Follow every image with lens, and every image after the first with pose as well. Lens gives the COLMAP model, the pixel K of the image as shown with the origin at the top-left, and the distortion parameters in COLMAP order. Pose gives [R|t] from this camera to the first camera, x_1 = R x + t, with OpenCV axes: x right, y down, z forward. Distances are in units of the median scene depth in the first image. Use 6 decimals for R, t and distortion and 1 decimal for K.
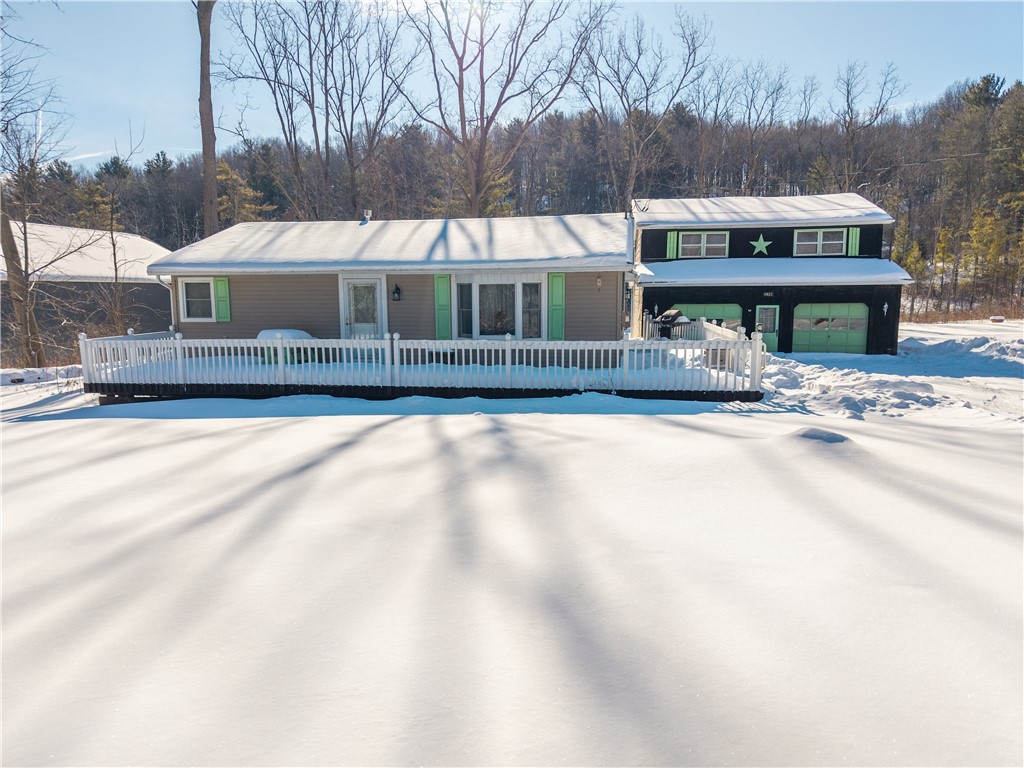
lens RADIAL K [[684.9, 0, 505.6], [0, 684.9, 382.4], [0, 0, 1]] dist [0.028994, -0.024930]
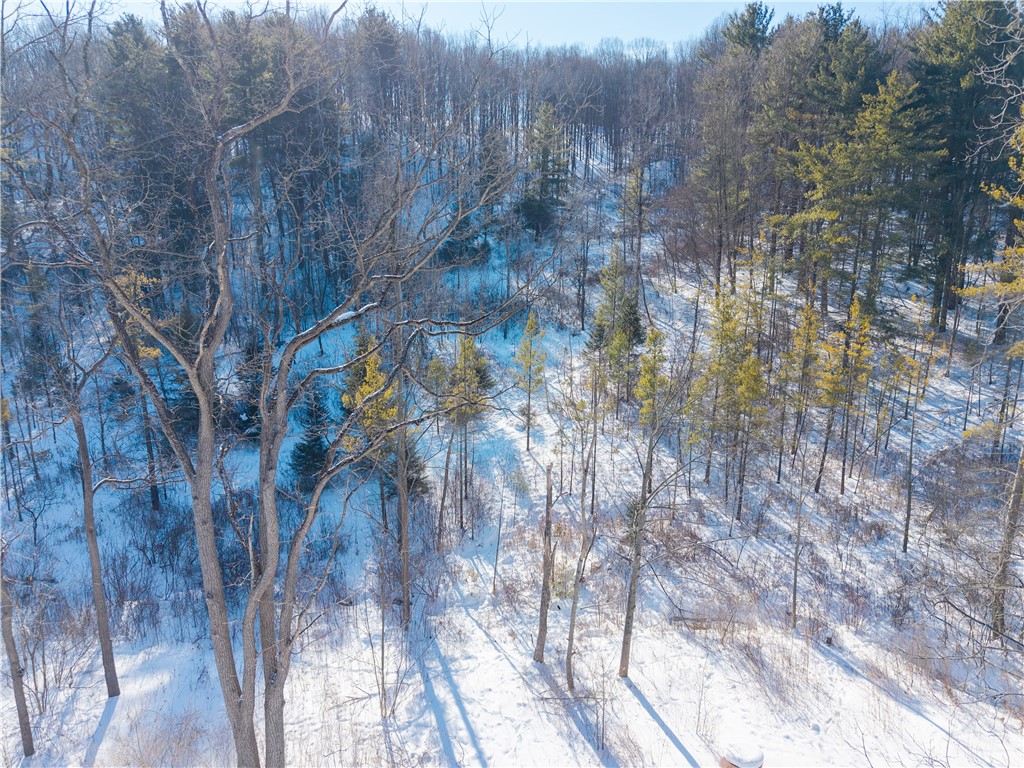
lens RADIAL K [[684.9, 0, 514.4], [0, 684.9, 382.9], [0, 0, 1]] dist [0.028994, -0.024930]
pose [[0.962478, -0.056208, 0.265474, 1.045696], [0.027224, 0.993377, 0.111624, -0.587908], [-0.269991, -0.100209, 0.957634, 1.446491]]
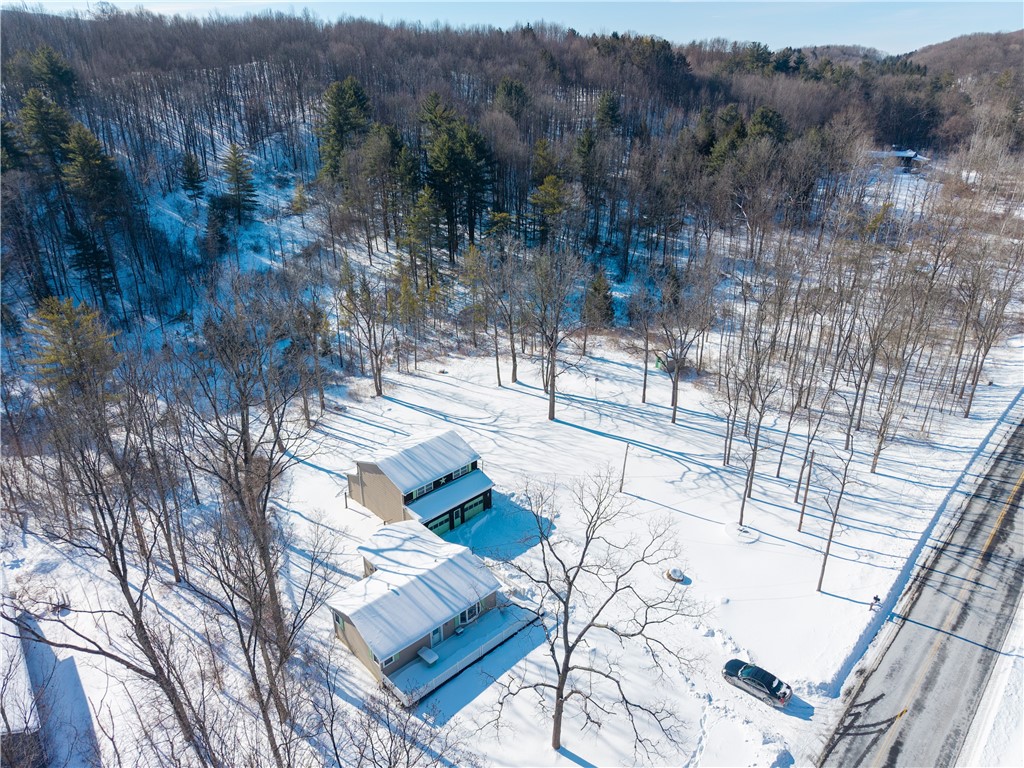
lens RADIAL K [[684.9, 0, 516.1], [0, 684.9, 389.6], [0, 0, 1]] dist [0.028994, -0.024930]
pose [[0.595946, -0.325325, 0.734175, -1.166203], [0.099009, 0.937053, 0.334855, -1.301291], [-0.796898, -0.126866, 0.590643, -0.613725]]
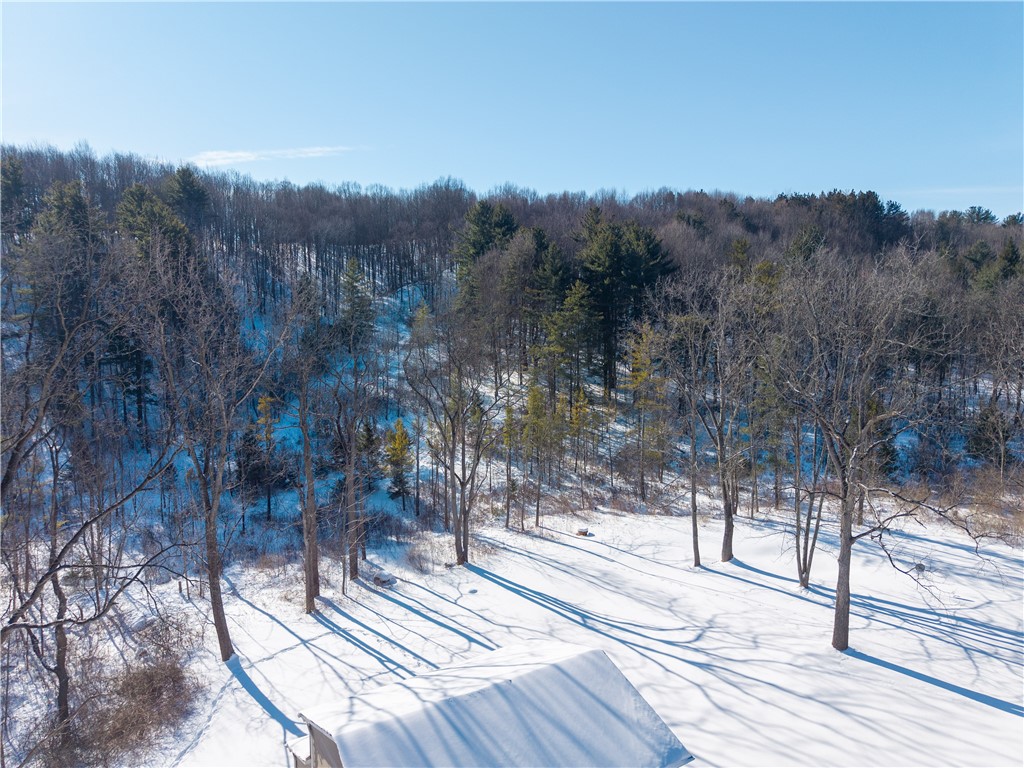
lens RADIAL K [[684.9, 0, 511.8], [0, 684.9, 385.2], [0, 0, 1]] dist [0.028994, -0.024930]
pose [[0.760143, -0.070318, 0.645939, -0.073447], [0.078648, 0.996775, 0.015957, -0.663852], [-0.644978, 0.038673, 0.763222, 0.497642]]
